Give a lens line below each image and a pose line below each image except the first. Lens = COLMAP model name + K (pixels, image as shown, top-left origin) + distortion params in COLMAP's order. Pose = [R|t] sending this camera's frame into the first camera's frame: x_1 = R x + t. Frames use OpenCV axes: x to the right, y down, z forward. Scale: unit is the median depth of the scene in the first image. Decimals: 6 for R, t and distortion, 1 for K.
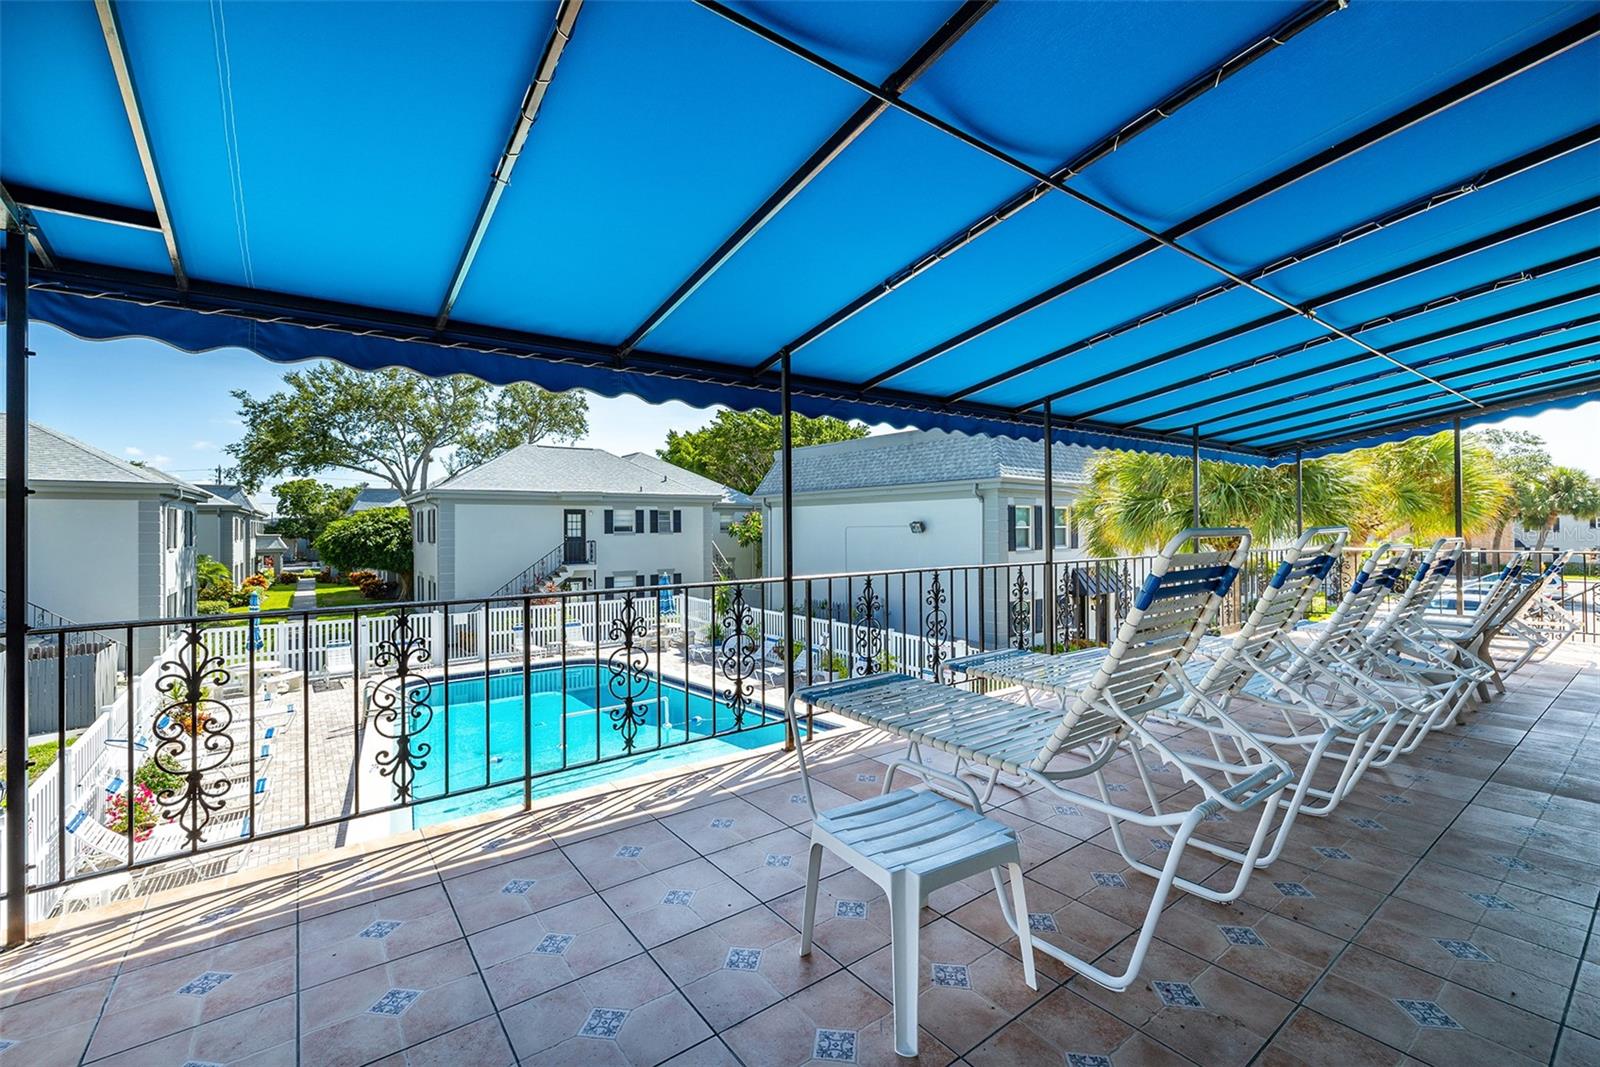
lens RADIAL K [[673.5, 0, 800.2], [0, 673.5, 524.2], [0, 0, 1]] dist [-0.000598, -0.000043]
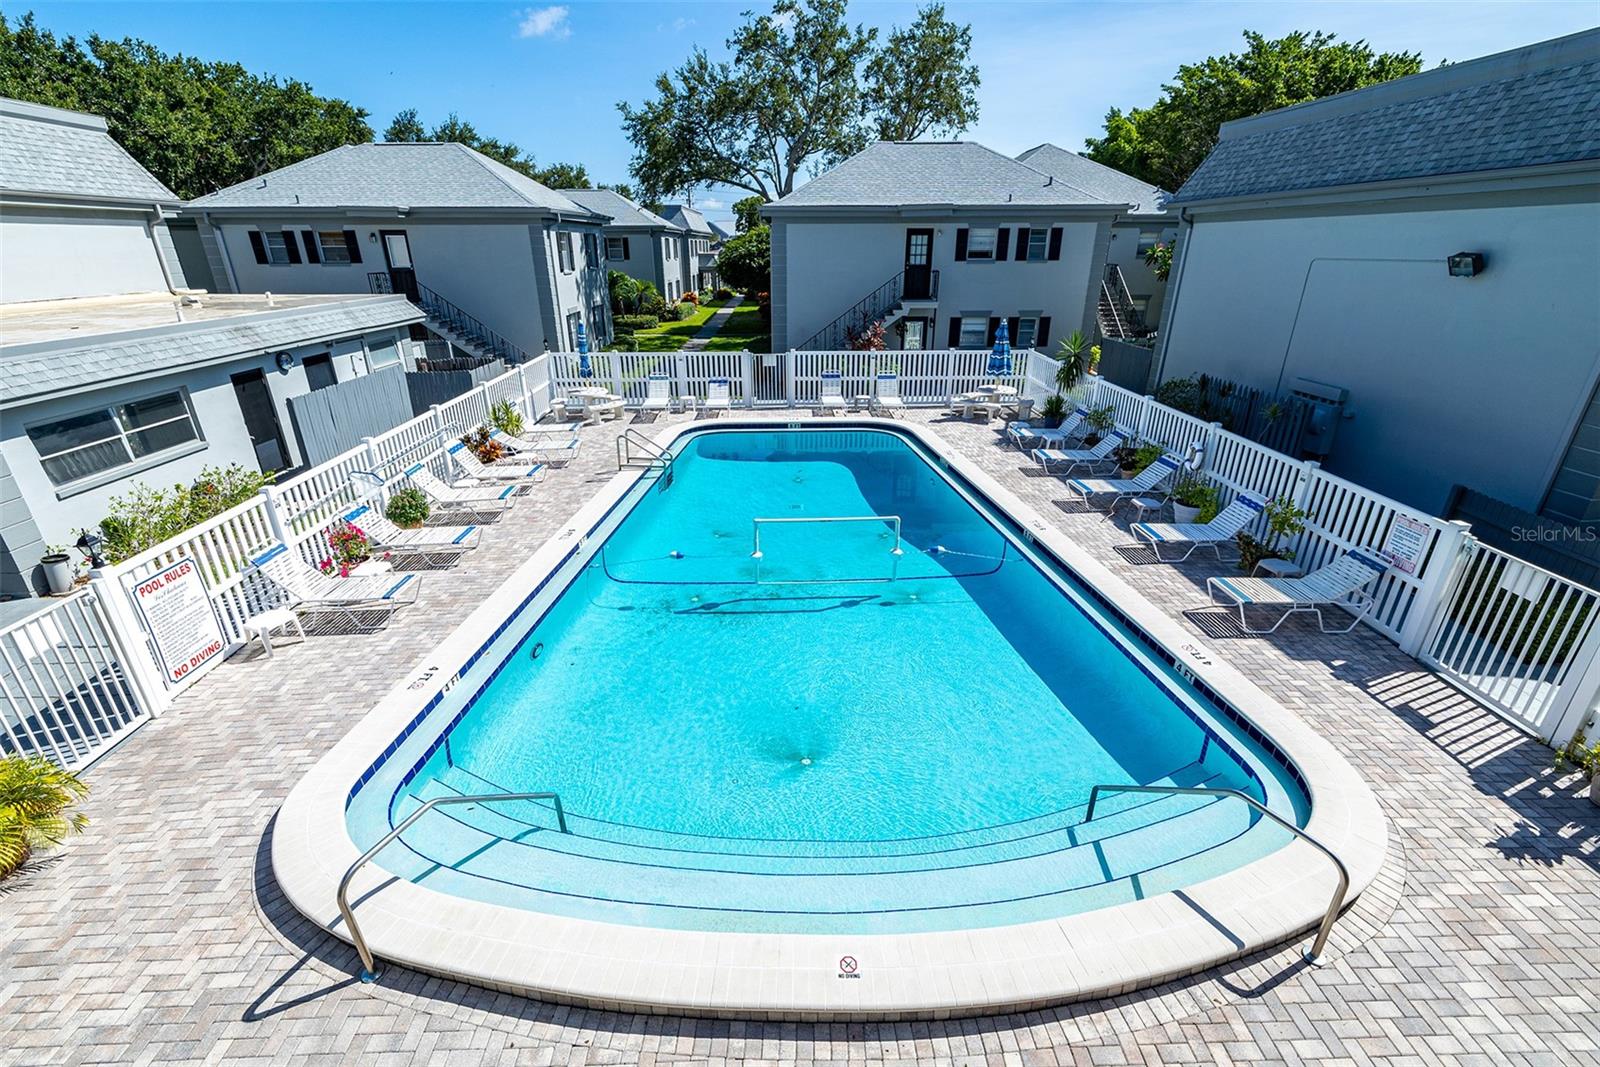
lens RADIAL K [[673.5, 0, 795.8], [0, 673.5, 530.5], [0, 0, 1]] dist [-0.000598, -0.000043]
pose [[0.817962, 0.228517, -0.527938, 0.052853], [-0.000459, 0.917977, 0.396633, -0.009392], [0.575273, -0.324188, 0.750975, 0.178249]]
